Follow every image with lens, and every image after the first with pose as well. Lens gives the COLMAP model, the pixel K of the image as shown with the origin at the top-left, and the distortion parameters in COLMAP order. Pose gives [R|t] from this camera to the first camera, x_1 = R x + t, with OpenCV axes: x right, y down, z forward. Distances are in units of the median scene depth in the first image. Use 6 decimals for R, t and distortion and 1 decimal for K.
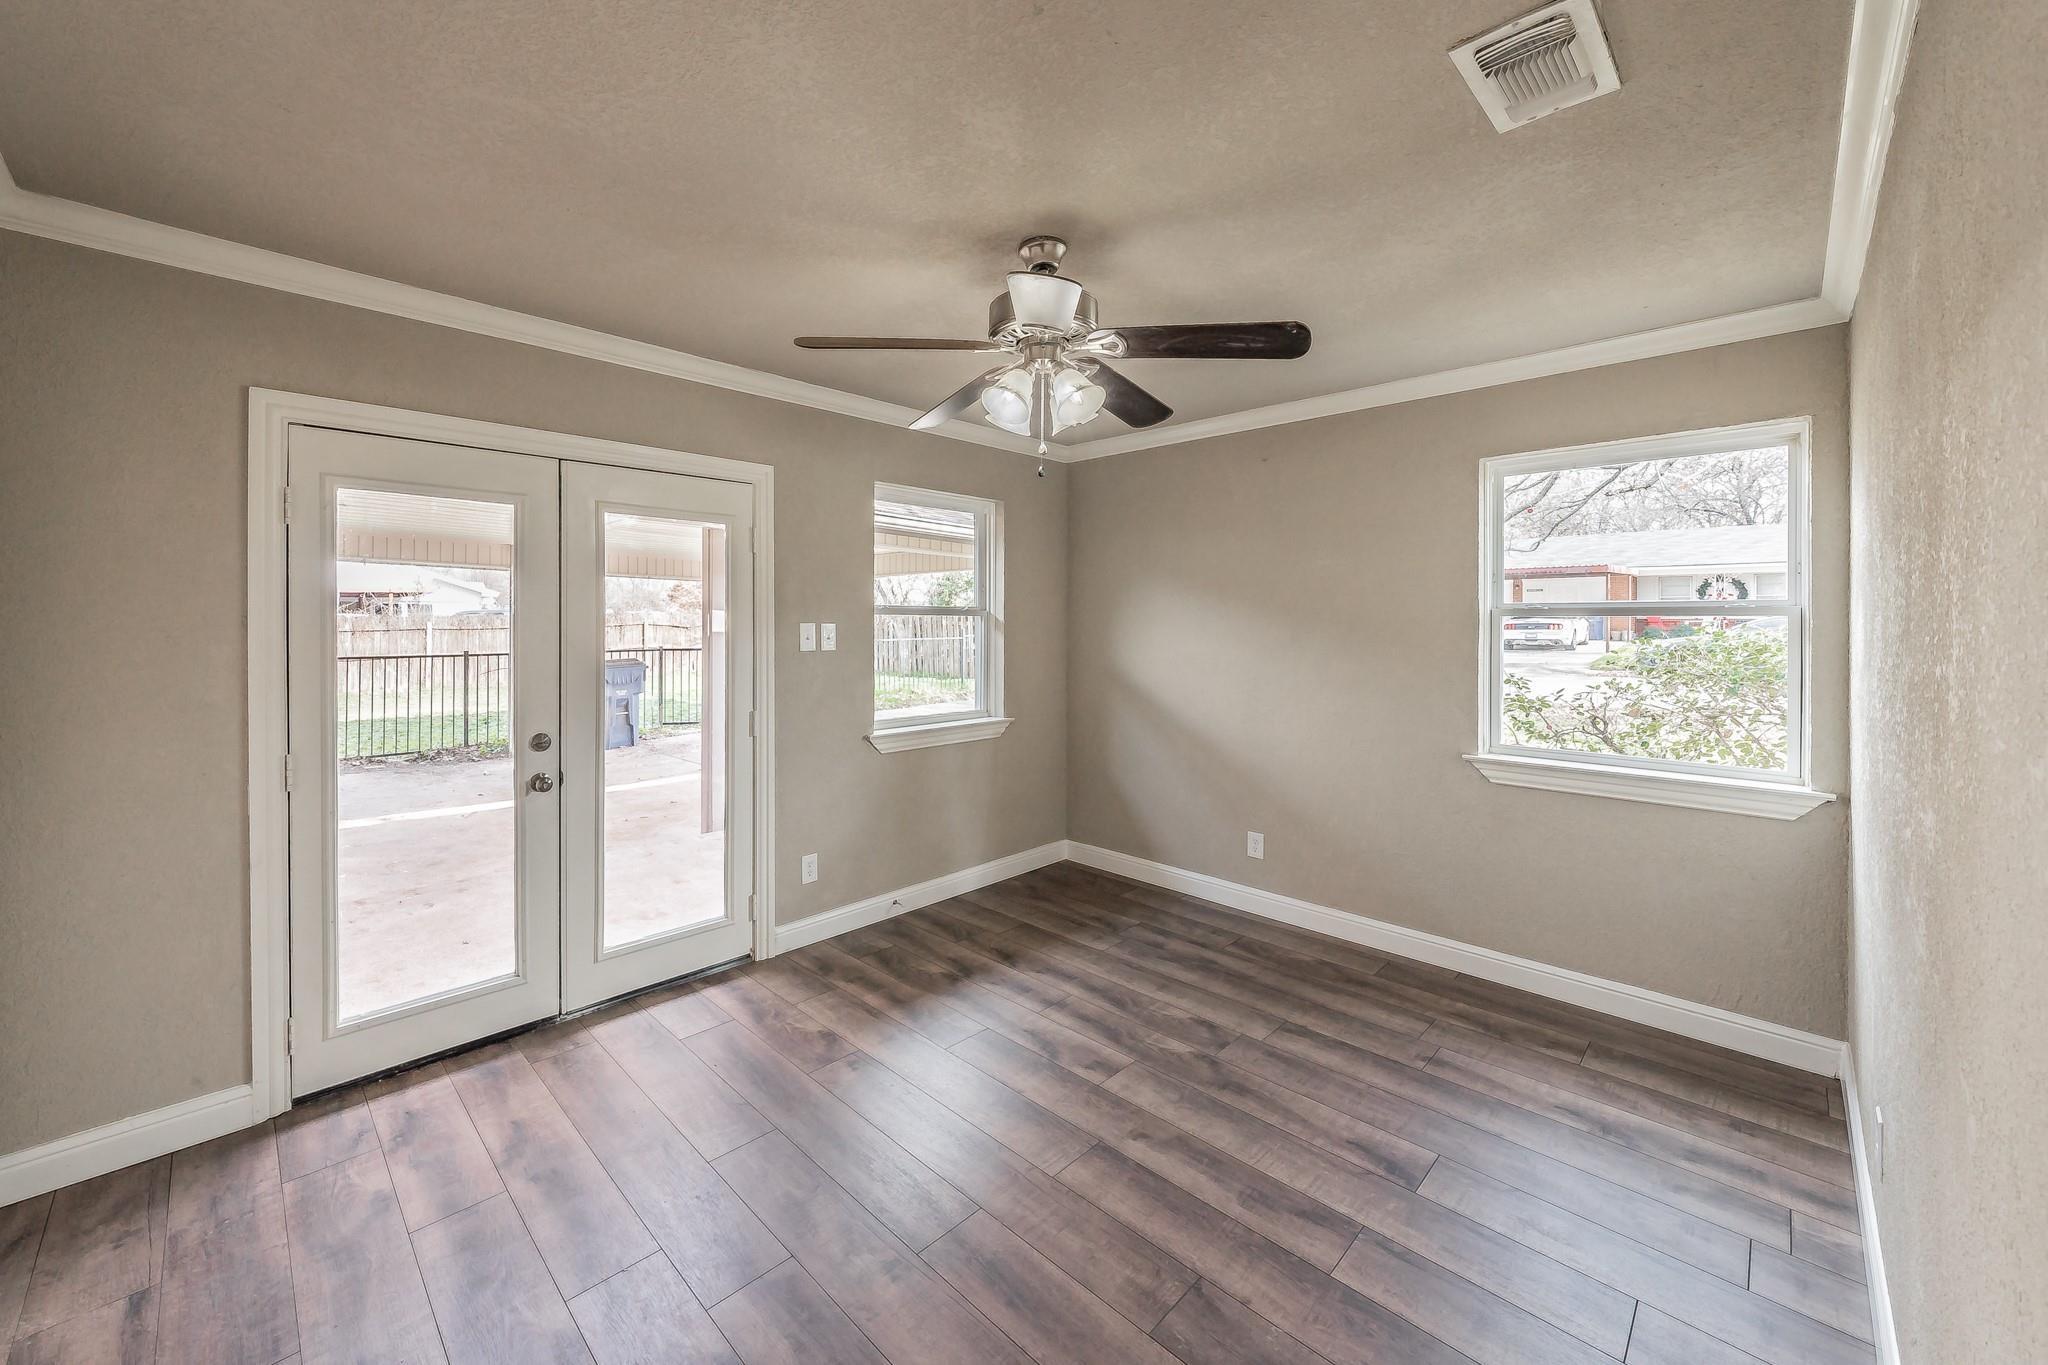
lens RADIAL K [[707.0, 0, 1023.1], [0, 707.0, 625.4], [0, 0, 1]] dist [-0.000605, -0.000021]
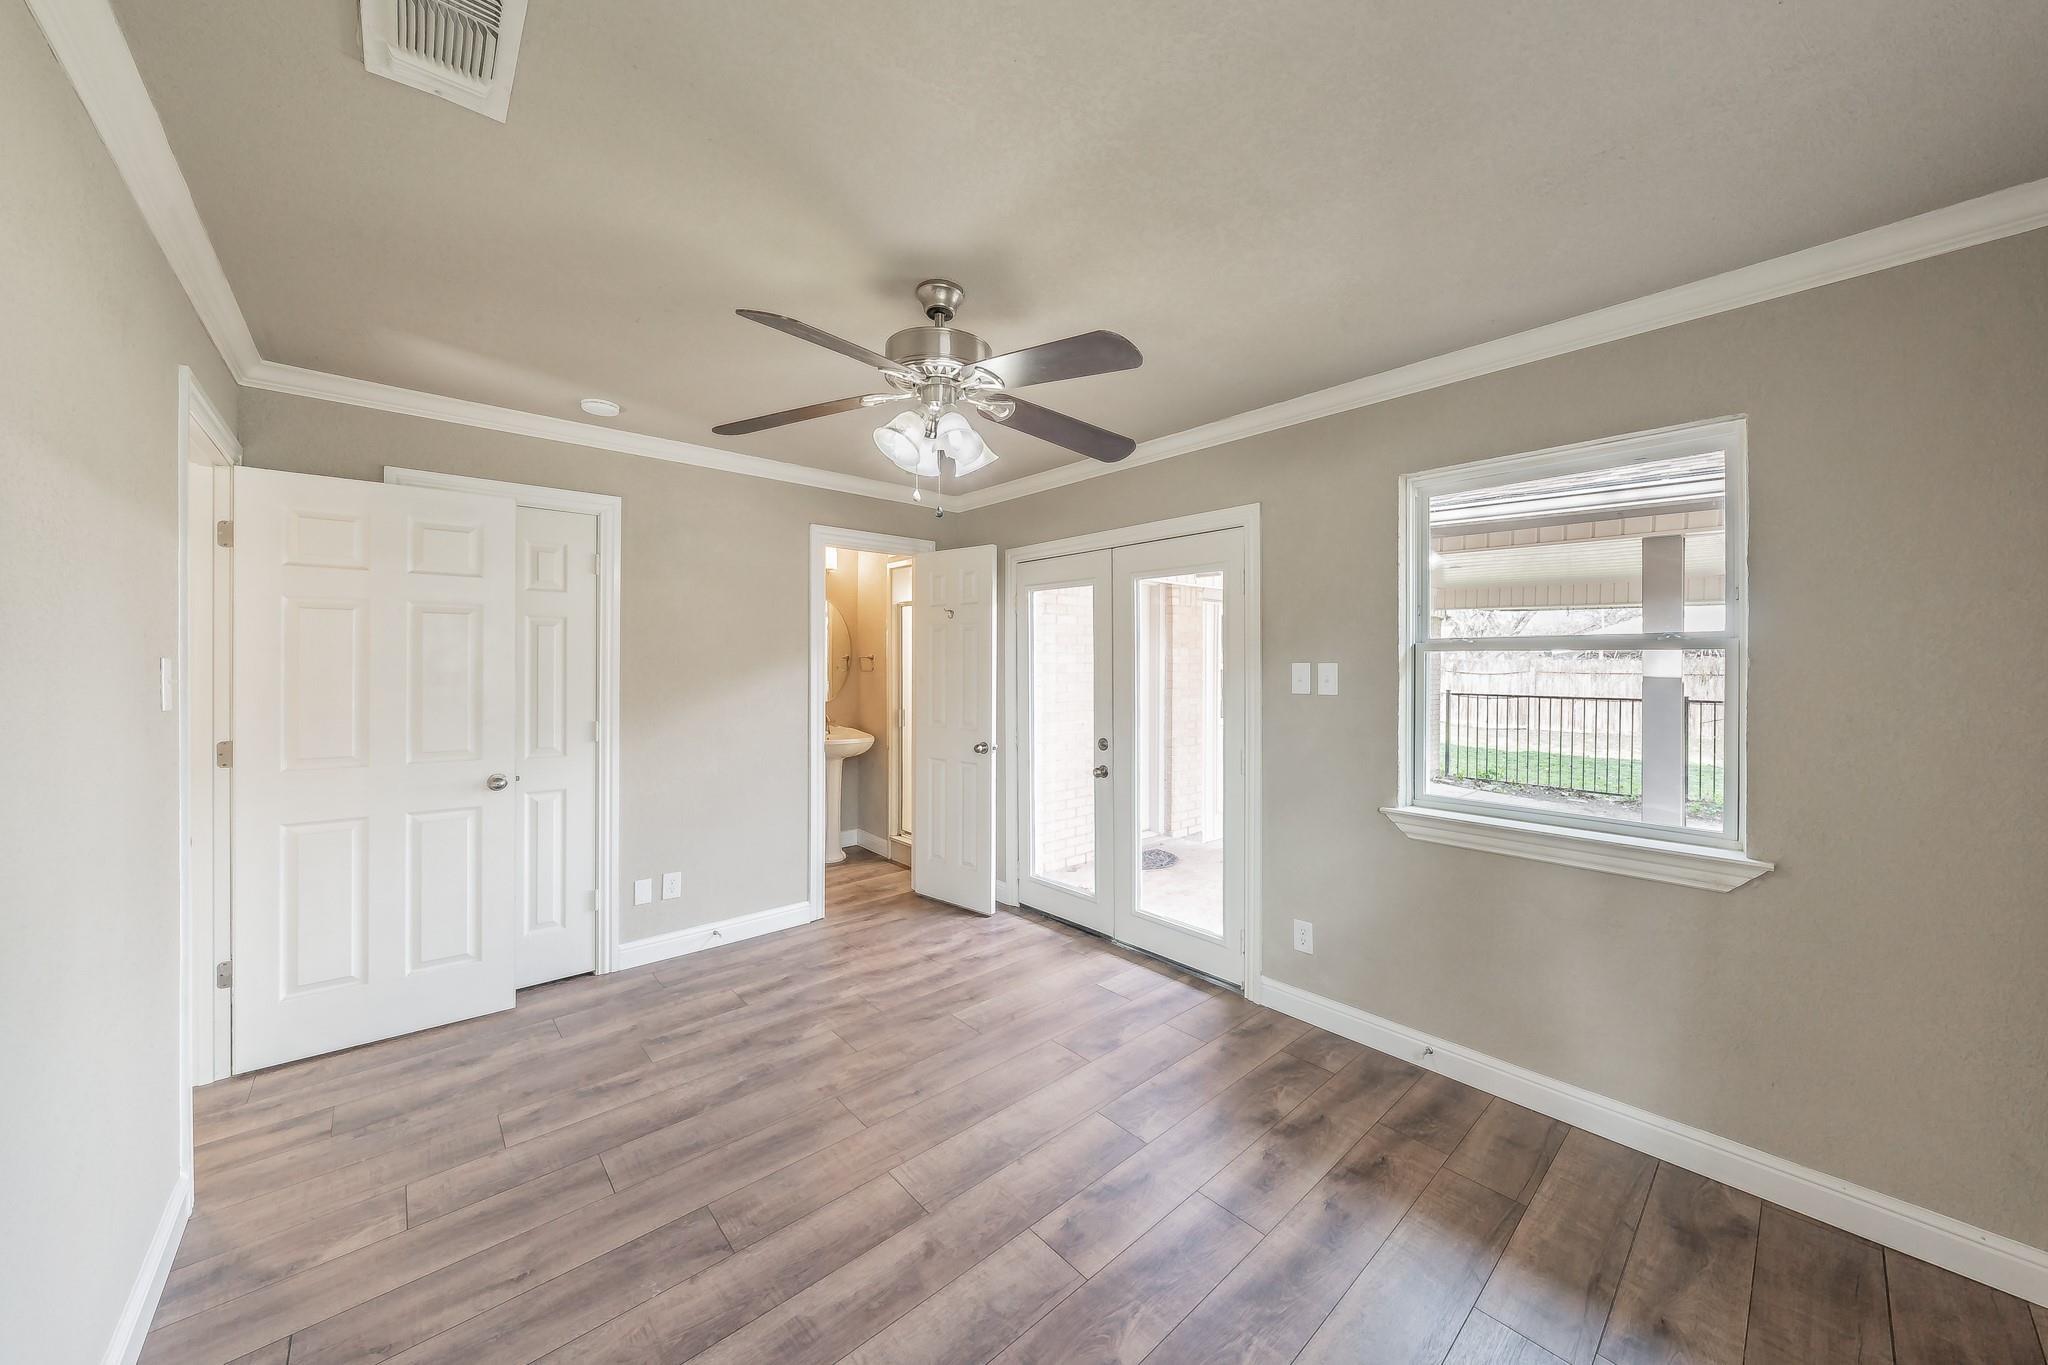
lens RADIAL K [[711.2, 0, 1024.6], [0, 711.2, 664.7], [0, 0, 1]] dist [-0.000790, -0.000114]
pose [[-0.021265, 0.000223, -0.999774, 0.736206], [-0.006542, 0.999979, 0.000362, 0.001013], [0.999752, 0.006548, -0.021263, 0.802505]]
